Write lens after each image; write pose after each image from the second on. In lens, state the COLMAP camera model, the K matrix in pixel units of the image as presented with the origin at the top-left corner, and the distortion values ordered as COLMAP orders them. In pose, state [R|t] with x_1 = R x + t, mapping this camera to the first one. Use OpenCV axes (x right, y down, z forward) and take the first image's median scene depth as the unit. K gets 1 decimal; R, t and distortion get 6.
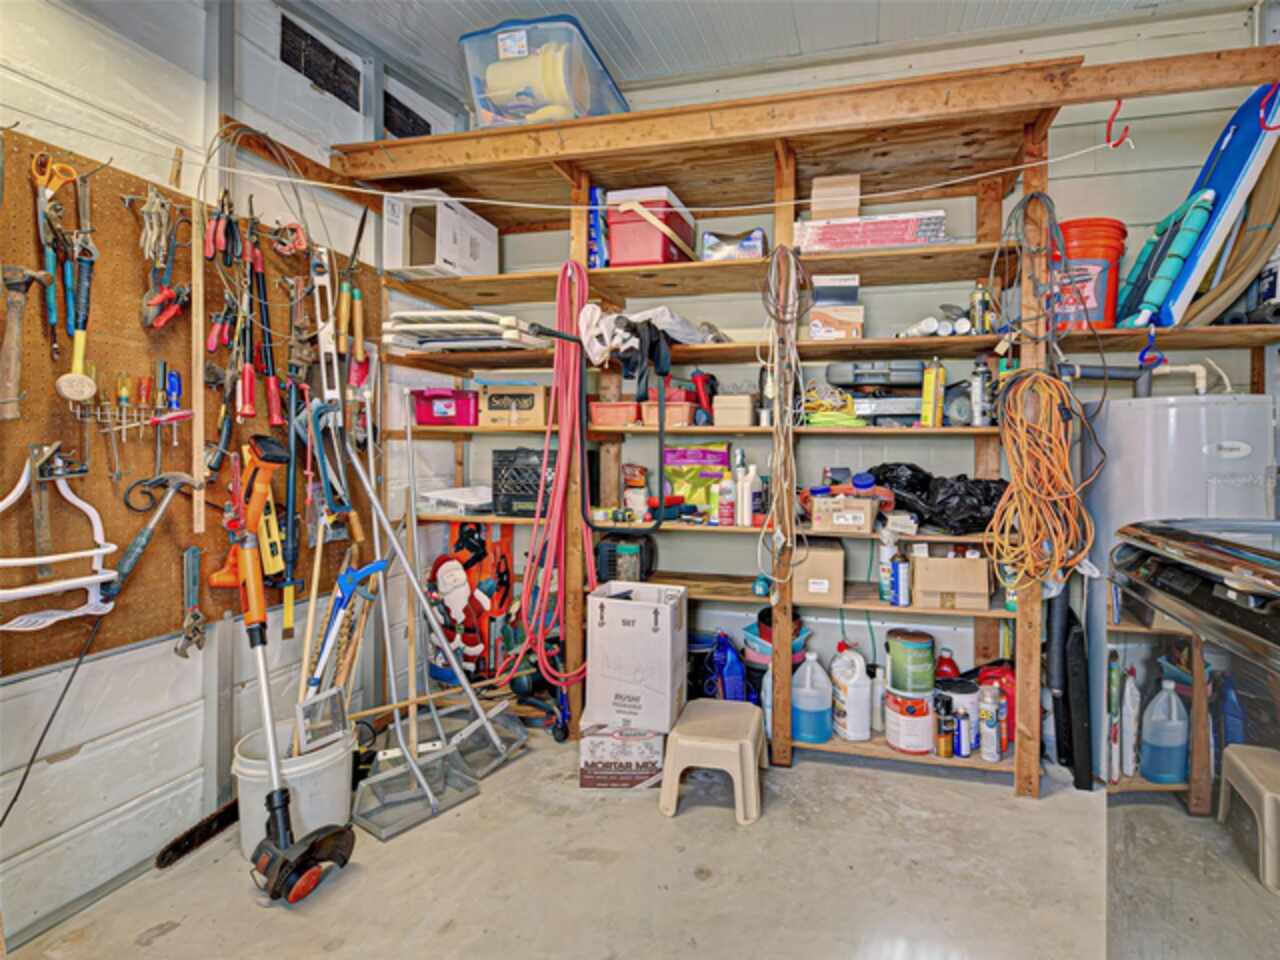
lens RADIAL K [[612.3, 0, 642.2], [0, 612.3, 459.8], [0, 0, 1]] dist [-0.000604, 0.000665]
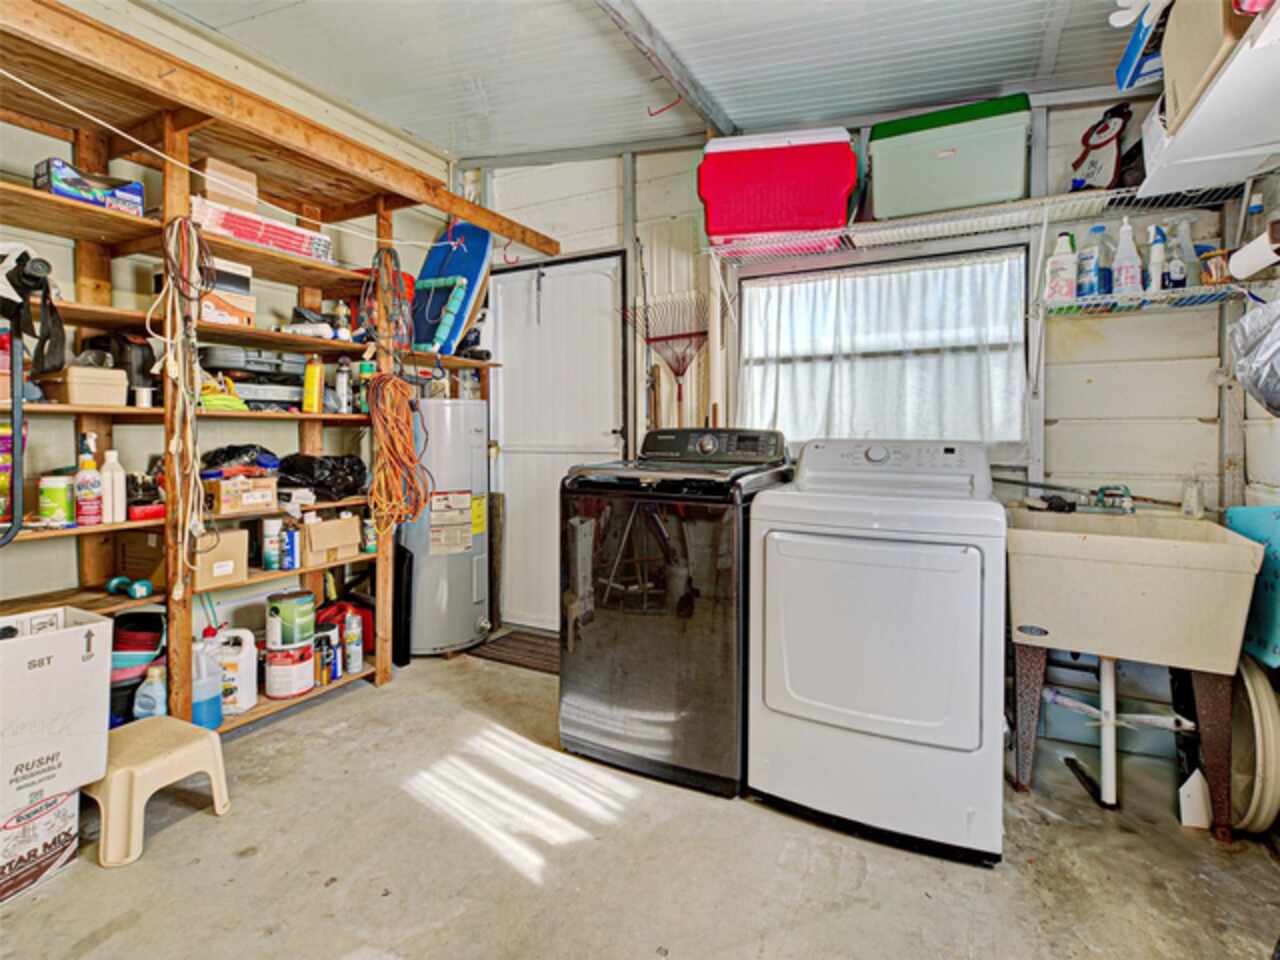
lens RADIAL K [[612.3, 0, 642.2], [0, 612.3, 459.8], [0, 0, 1]] dist [-0.000604, 0.000665]
pose [[0.259774, -0.047452, 0.964503, -0.512327], [0.018864, 0.998851, 0.044061, -0.003753], [-0.965485, 0.006748, 0.260370, 0.075462]]
